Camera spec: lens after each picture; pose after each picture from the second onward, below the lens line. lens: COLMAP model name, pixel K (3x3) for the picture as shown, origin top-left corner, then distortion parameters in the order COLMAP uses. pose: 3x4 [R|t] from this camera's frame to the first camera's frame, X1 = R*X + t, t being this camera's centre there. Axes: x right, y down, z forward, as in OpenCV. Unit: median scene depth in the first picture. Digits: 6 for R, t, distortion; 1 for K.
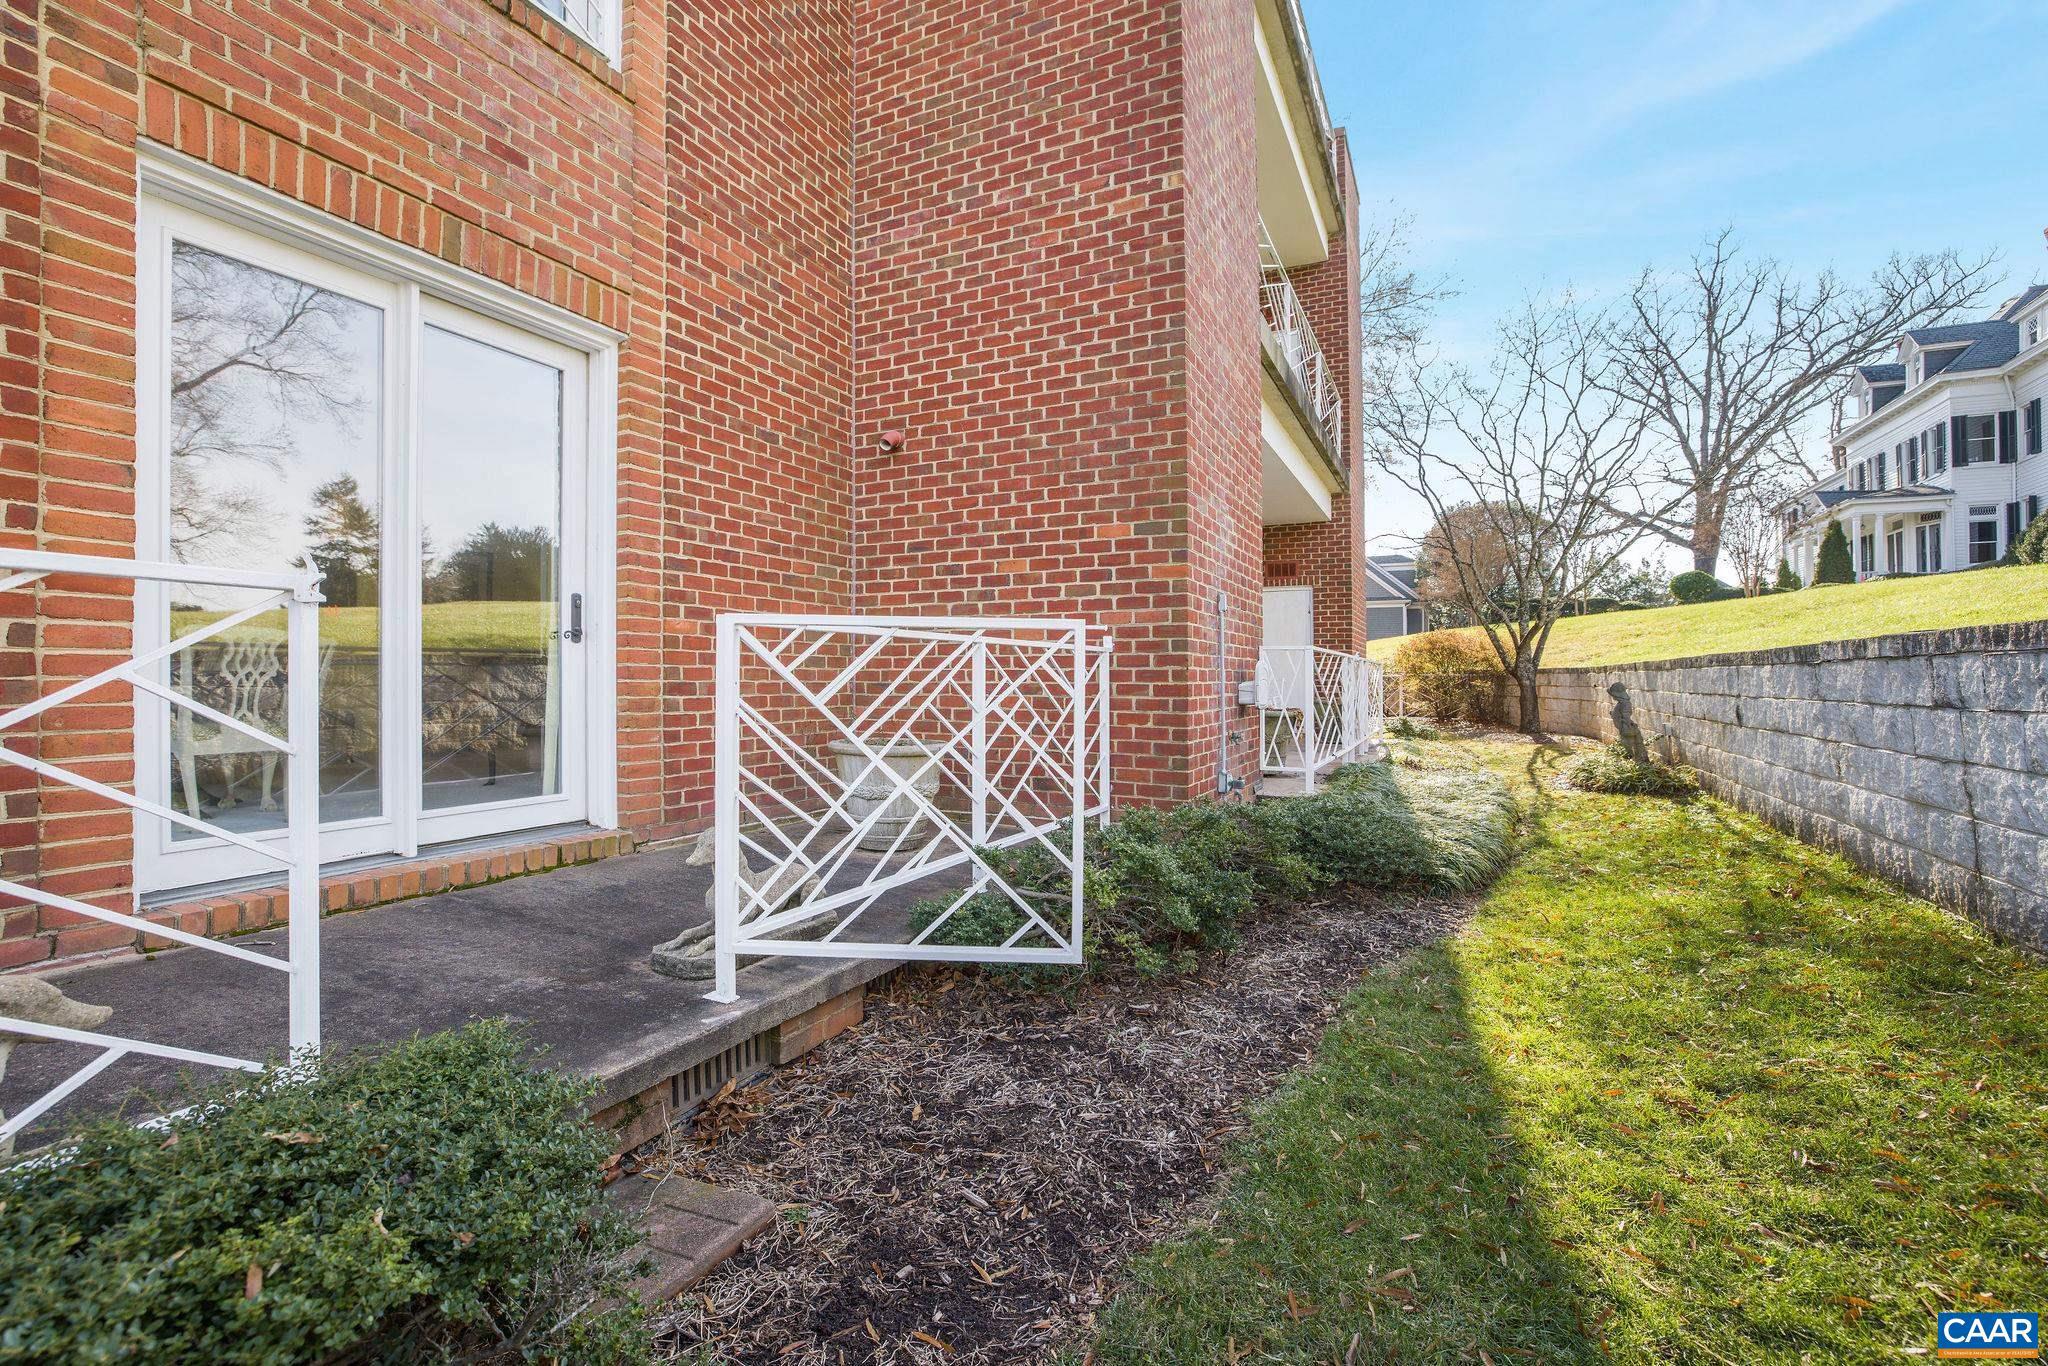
lens RADIAL K [[891.5, 0, 1025.6], [0, 891.5, 673.1], [0, 0, 1]] dist [-0.003287, 0.000721]
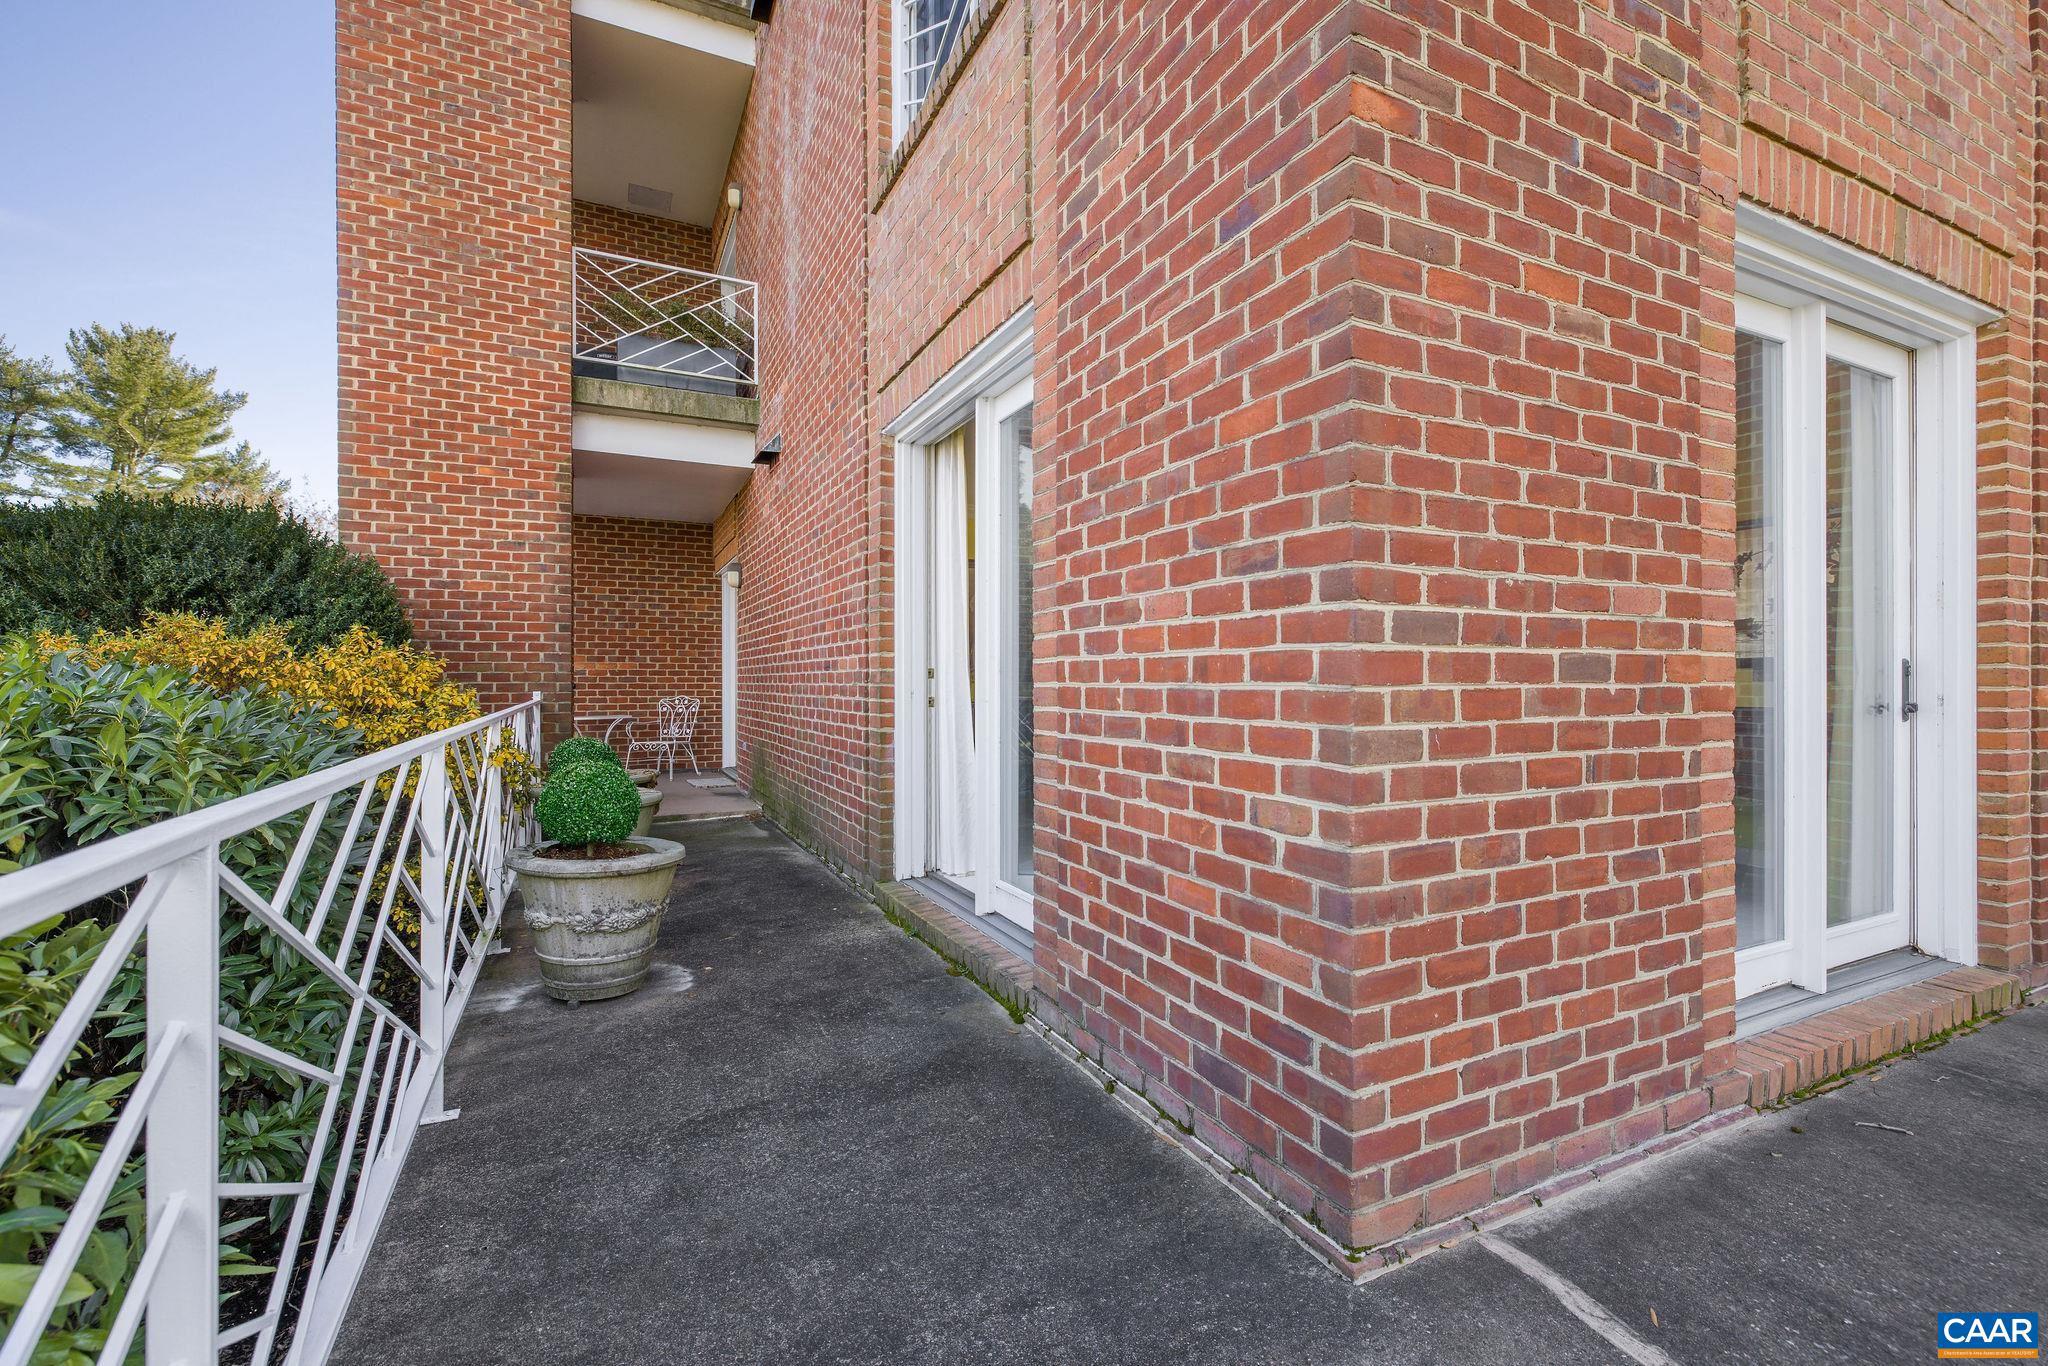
lens RADIAL K [[891.5, 0, 1026.7], [0, 891.5, 683.9], [0, 0, 1]] dist [-0.003287, 0.000721]
pose [[0.787163, -0.001087, -0.616744, -0.628396], [0.007643, 0.999939, 0.007993, -0.079001], [0.616698, -0.011006, 0.787123, -0.098548]]
